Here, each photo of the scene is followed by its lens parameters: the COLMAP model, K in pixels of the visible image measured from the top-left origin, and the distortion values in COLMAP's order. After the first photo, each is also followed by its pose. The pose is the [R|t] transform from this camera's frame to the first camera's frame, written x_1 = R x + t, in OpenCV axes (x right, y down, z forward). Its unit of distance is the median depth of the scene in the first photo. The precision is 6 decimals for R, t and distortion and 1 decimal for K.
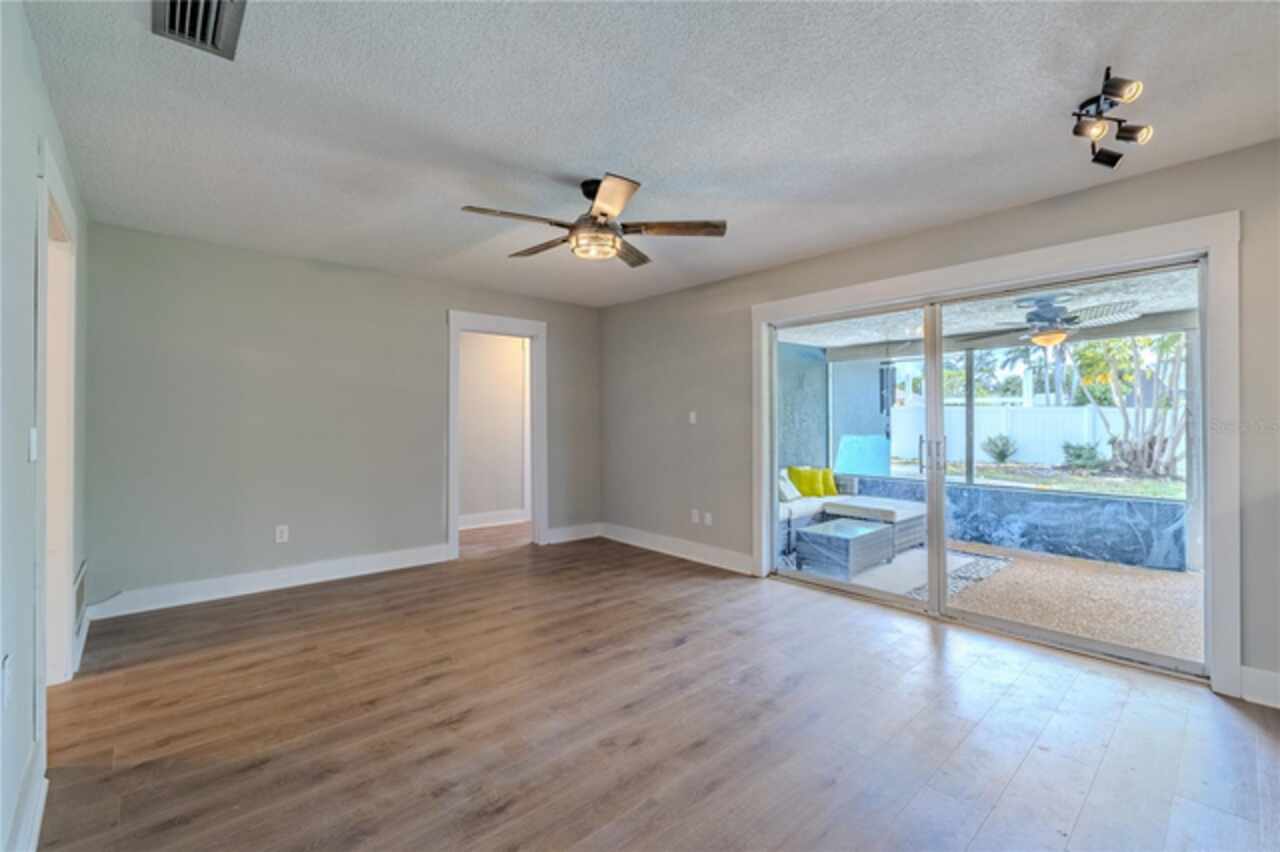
lens RADIAL K [[549.3, 0, 631.7], [0, 549.3, 414.7], [0, 0, 1]] dist [-0.000694, 0.000036]
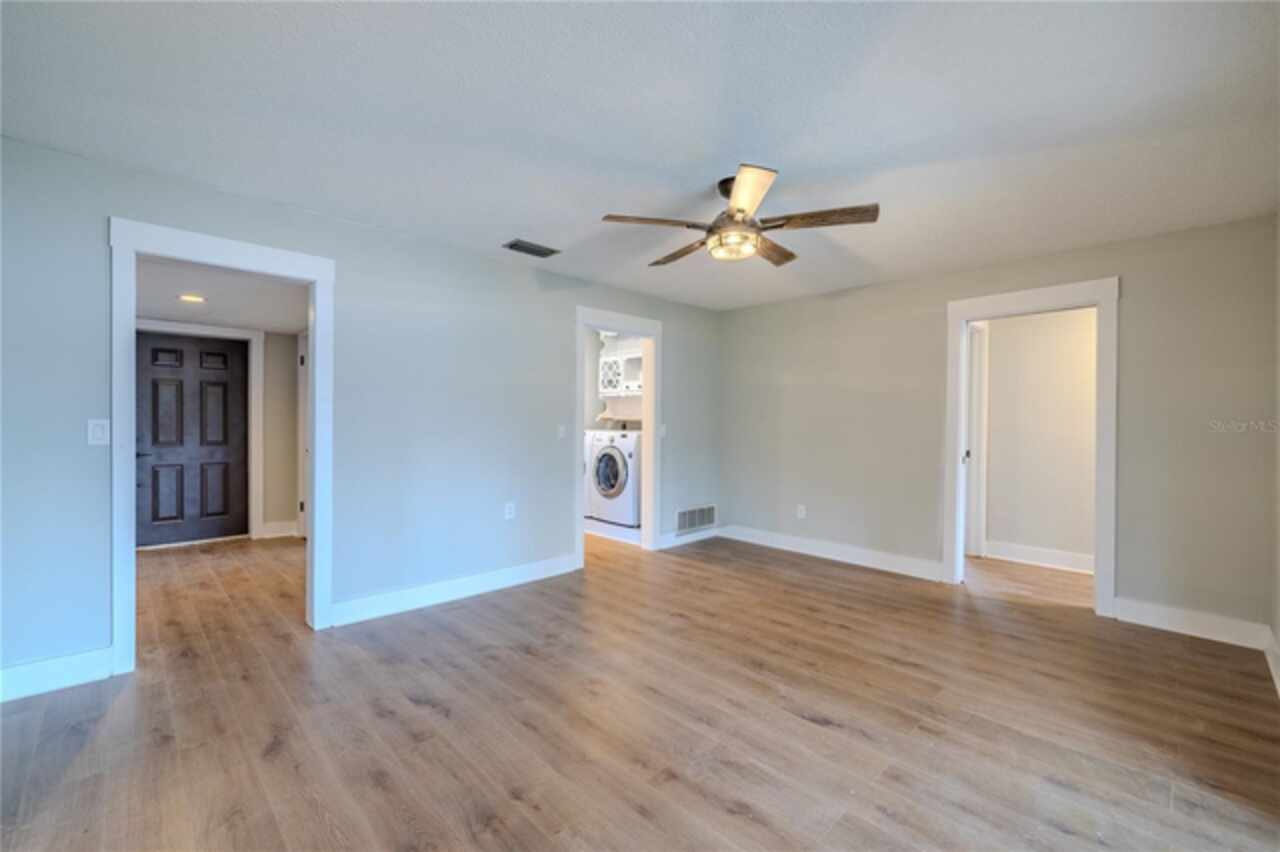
lens RADIAL K [[540.0, 0, 640.0], [0, 540.0, 426.0], [0, 0, 1]] dist [-0.007139, 0.000112]
pose [[0.040411, 0.007458, -0.999155, 0.773203], [-0.002958, 0.999969, 0.007345, 0.006624], [0.999179, 0.002659, 0.040431, 0.692899]]
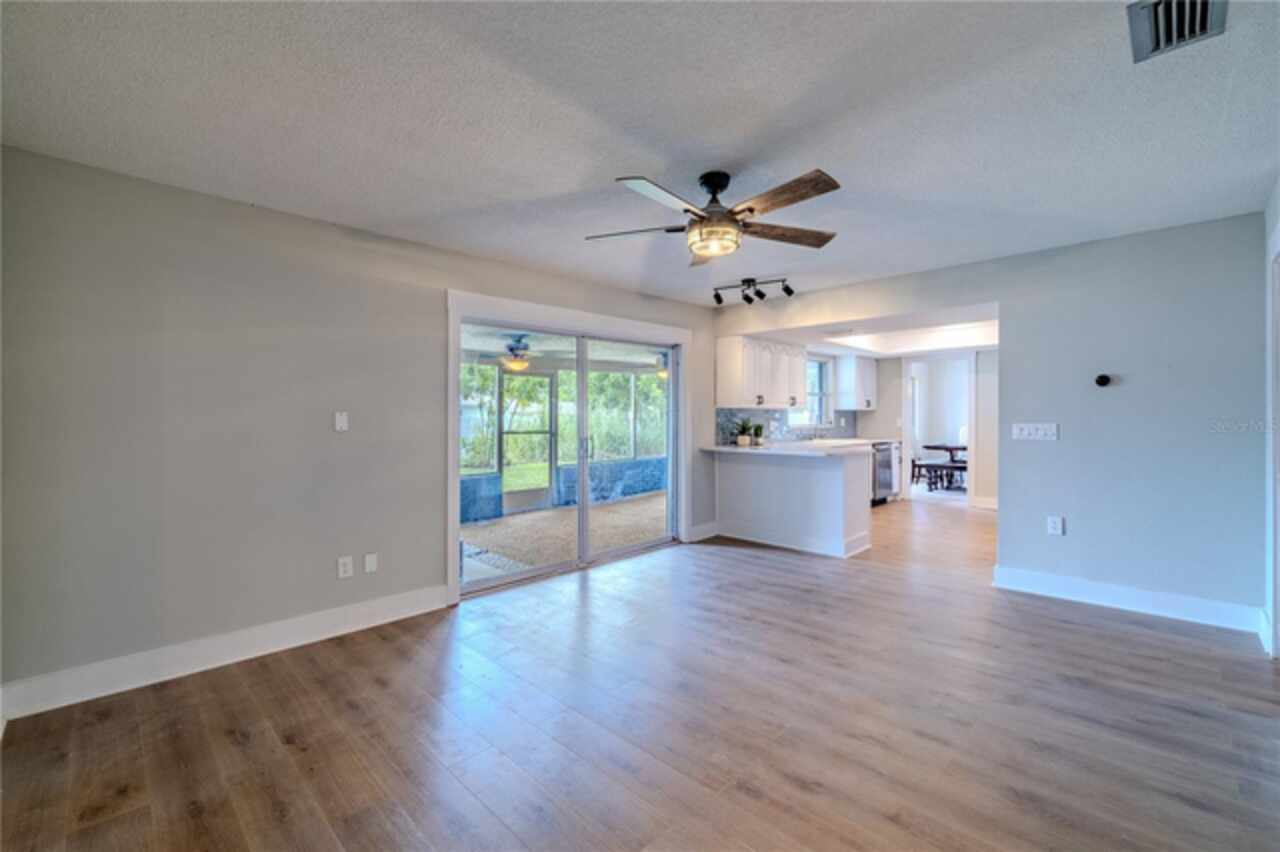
lens RADIAL K [[540.0, 0, 640.0], [0, 540.0, 426.0], [0, 0, 1]] dist [-0.007139, 0.000112]
pose [[-0.063757, -0.010521, 0.997910, -0.857401], [-0.001343, 0.999944, 0.010457, 0.005507], [-0.997965, -0.000674, -0.063767, 1.030409]]
